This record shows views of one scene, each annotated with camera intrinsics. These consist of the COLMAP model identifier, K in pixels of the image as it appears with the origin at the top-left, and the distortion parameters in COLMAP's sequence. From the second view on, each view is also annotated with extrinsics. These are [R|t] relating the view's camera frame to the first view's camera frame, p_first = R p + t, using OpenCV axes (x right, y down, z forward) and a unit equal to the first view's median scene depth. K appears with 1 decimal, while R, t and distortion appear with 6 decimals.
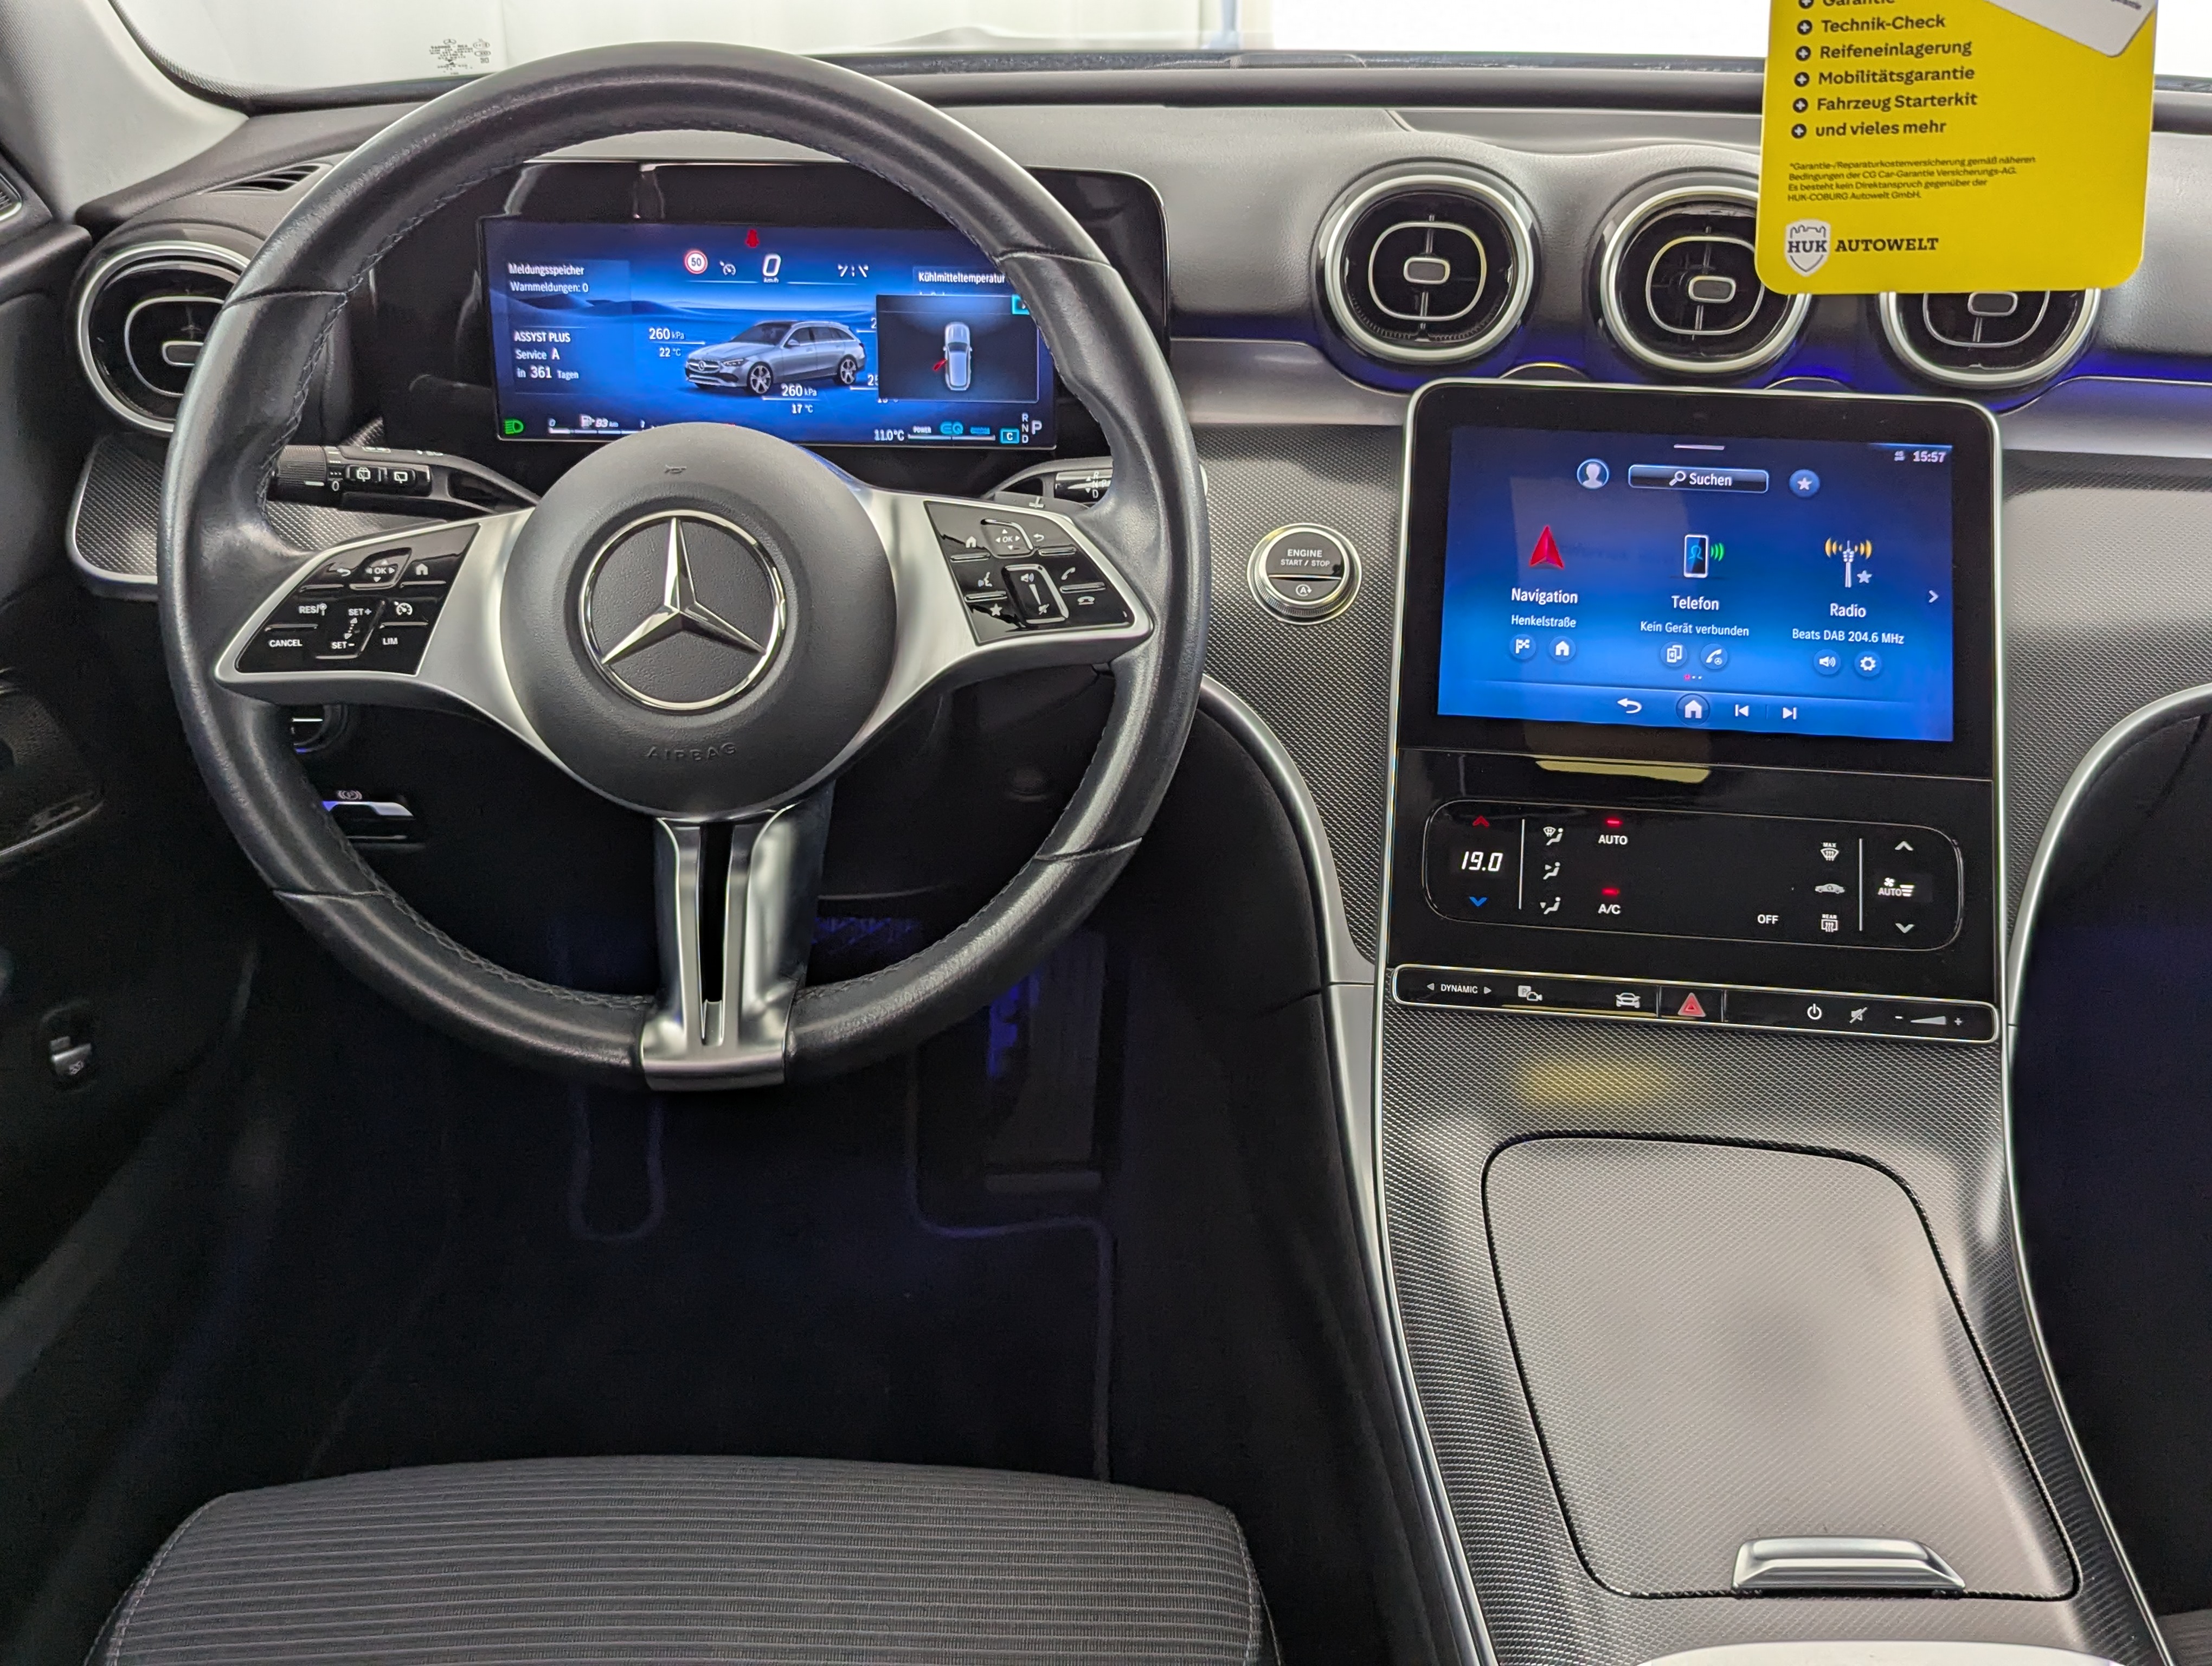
lens RADIAL K [[2071.1, 0, 1108.6], [0, 2071.1, 800.6], [0, 0, 1]] dist [0.089275, -0.144992]
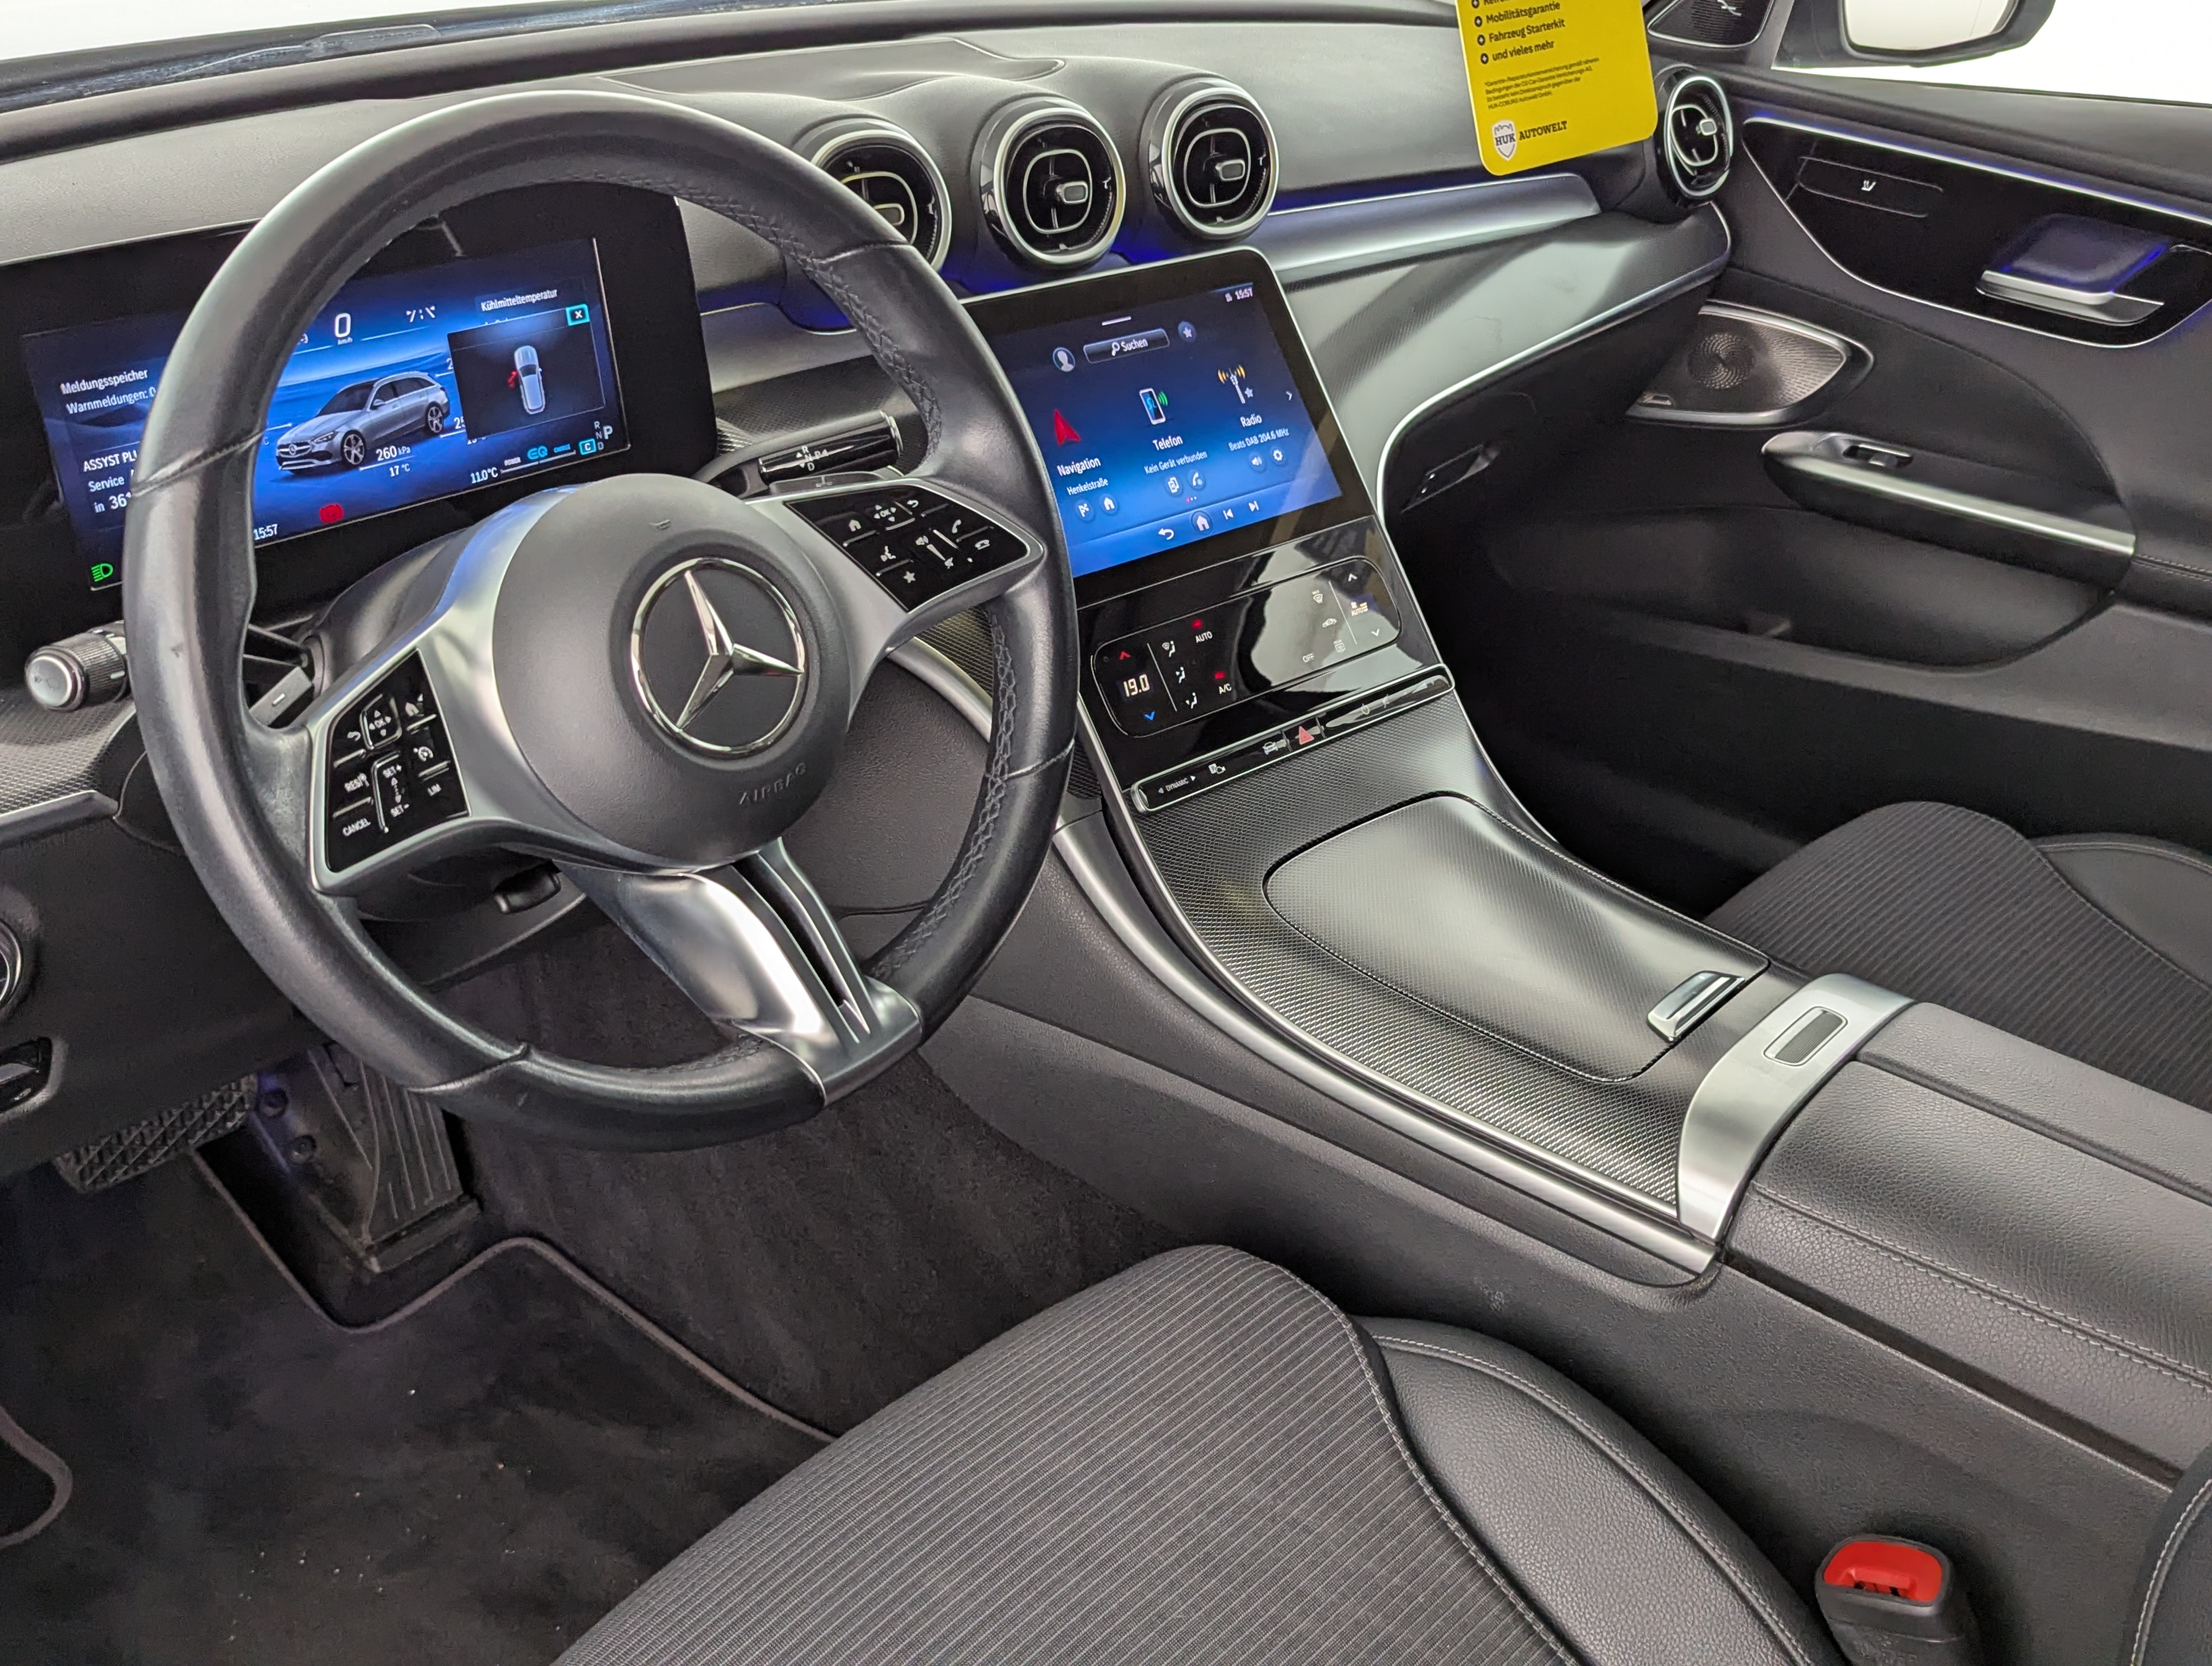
lens RADIAL K [[2139.2, 0, 1106.0], [0, 2139.2, 833.0], [0, 0, 1]] dist [0.060267, 0.008536]
pose [[0.679521, -0.350632, 0.644445, -0.655457], [0.314139, 0.932861, 0.176316, -0.114409], [-0.662999, 0.082635, 0.744046, 0.085795]]
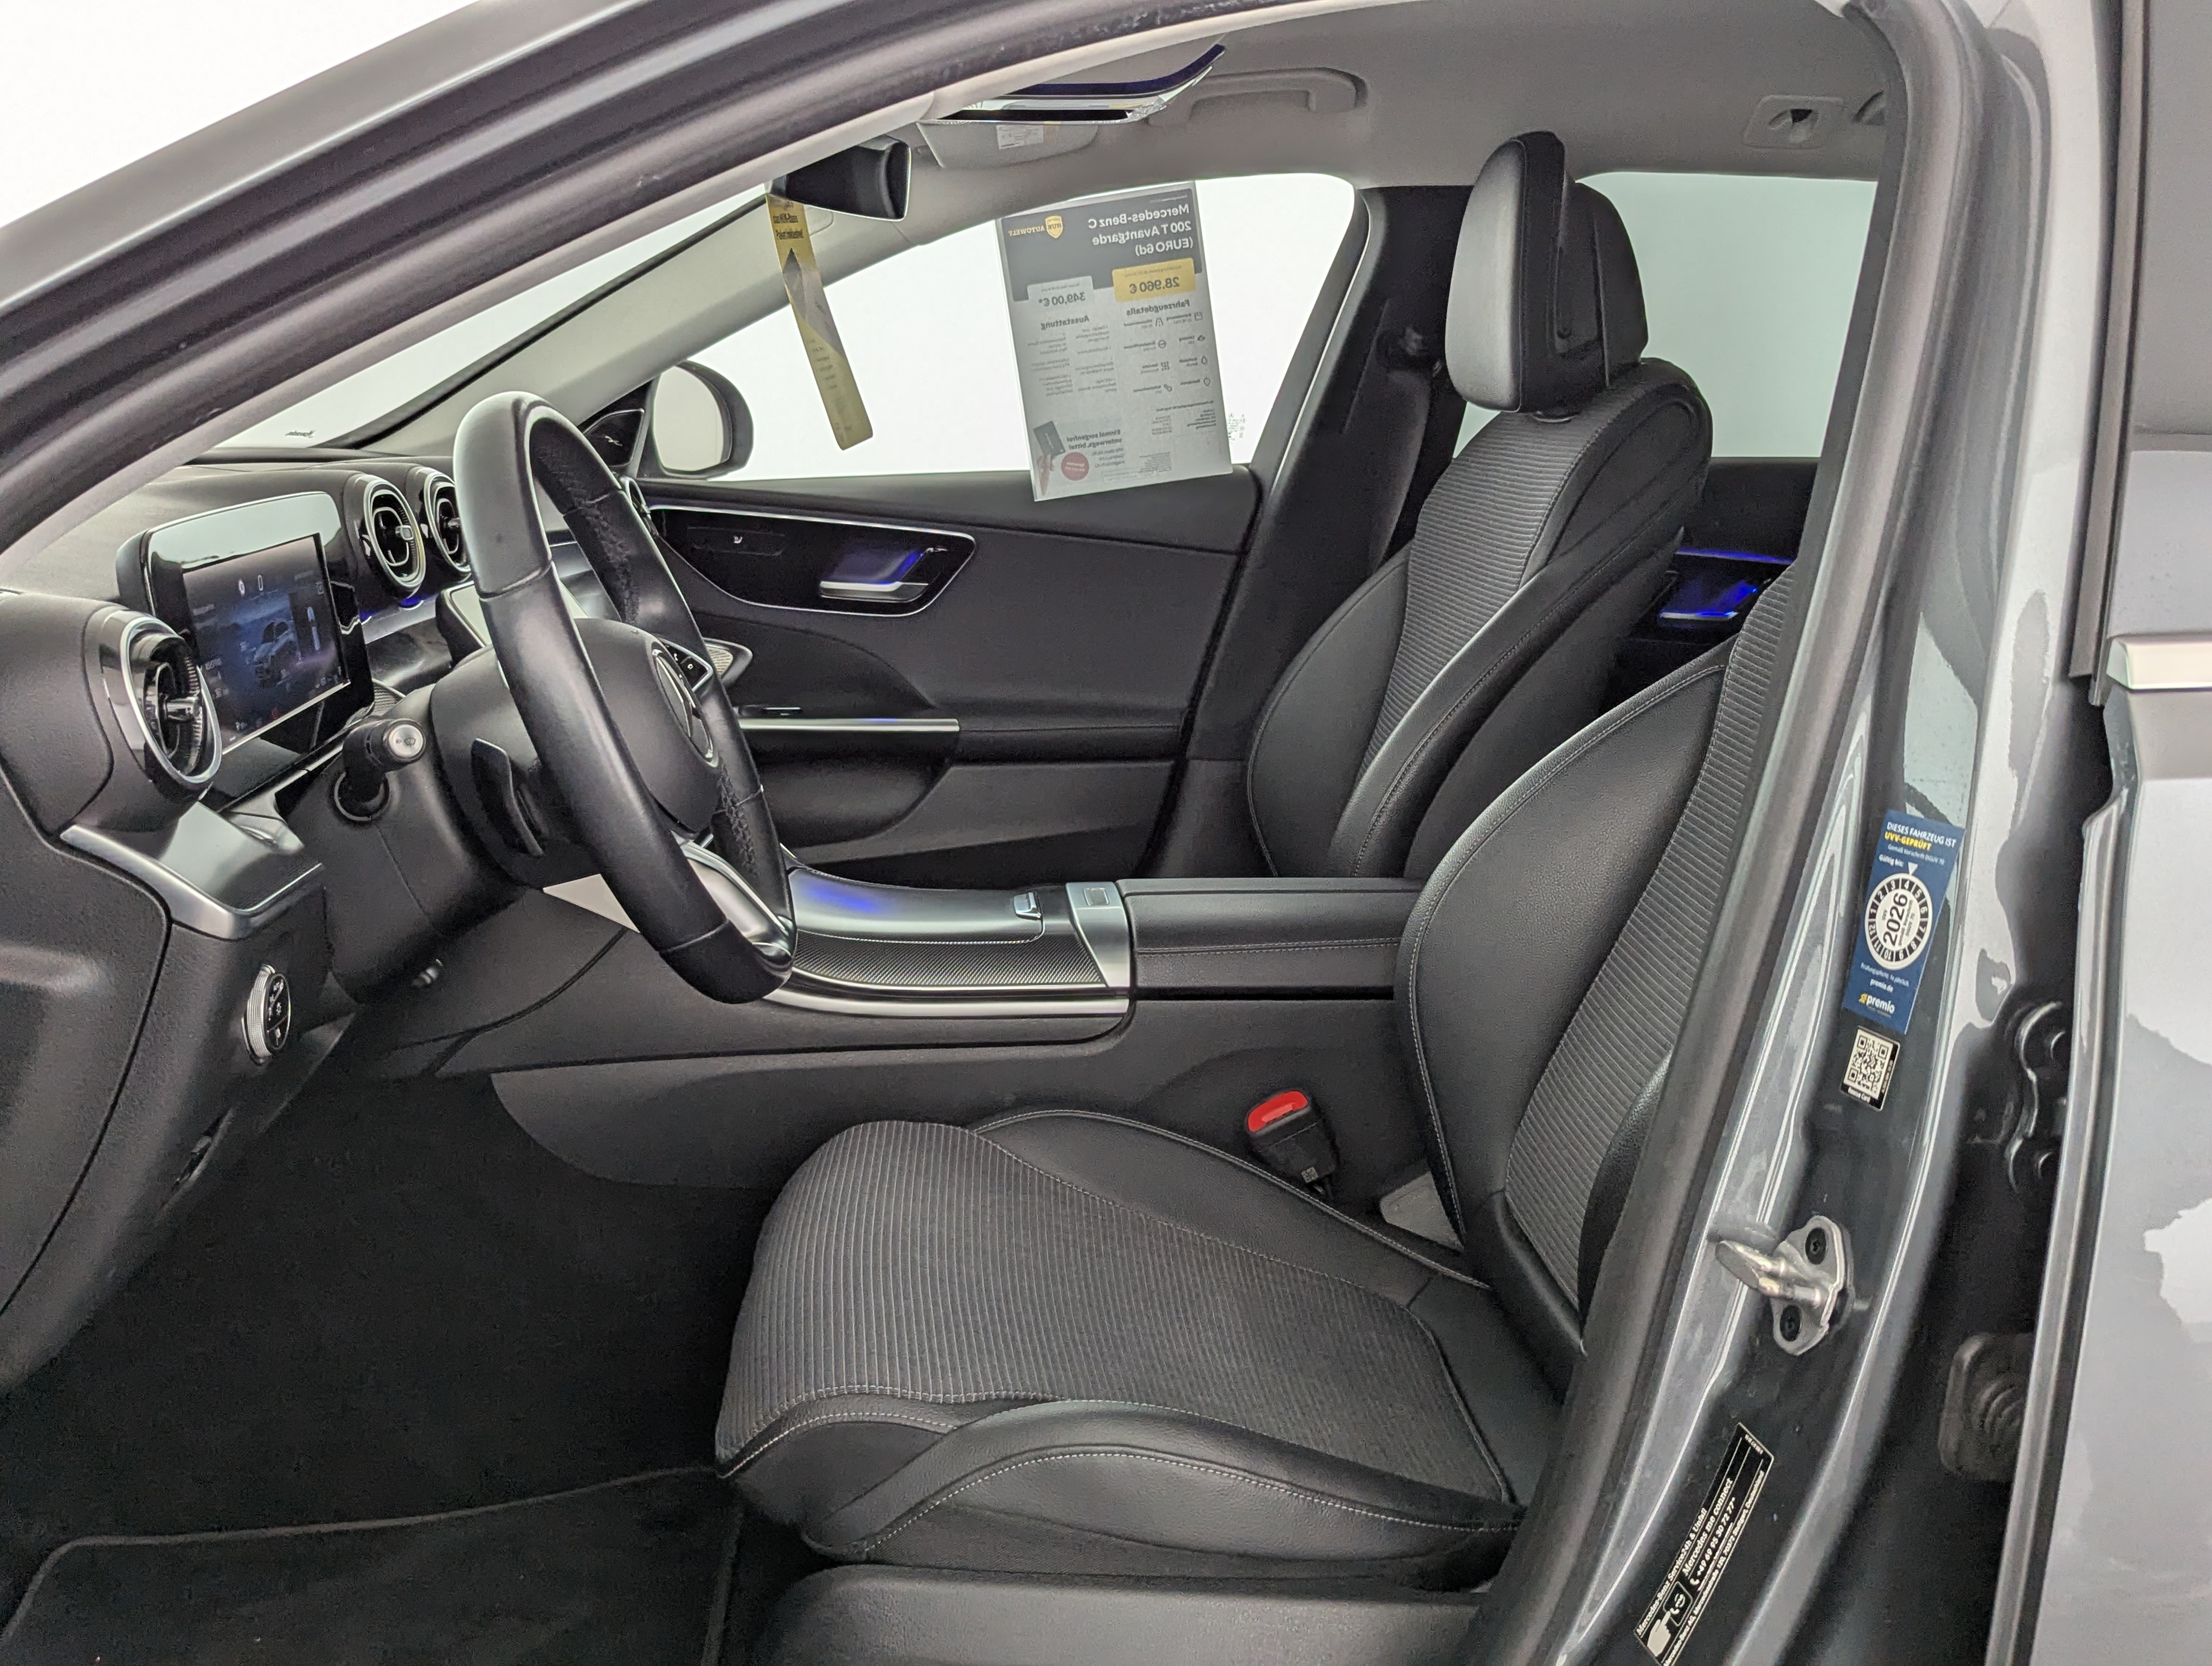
lens RADIAL K [[2139.2, 0, 1106.0], [0, 2139.2, 833.0], [0, 0, 1]] dist [0.060267, 0.008536]
pose [[-0.068559, -0.234675, 0.969653, -1.621160], [0.433093, 0.868579, 0.240835, -0.227626], [-0.898738, 0.436462, 0.042088, 0.564291]]
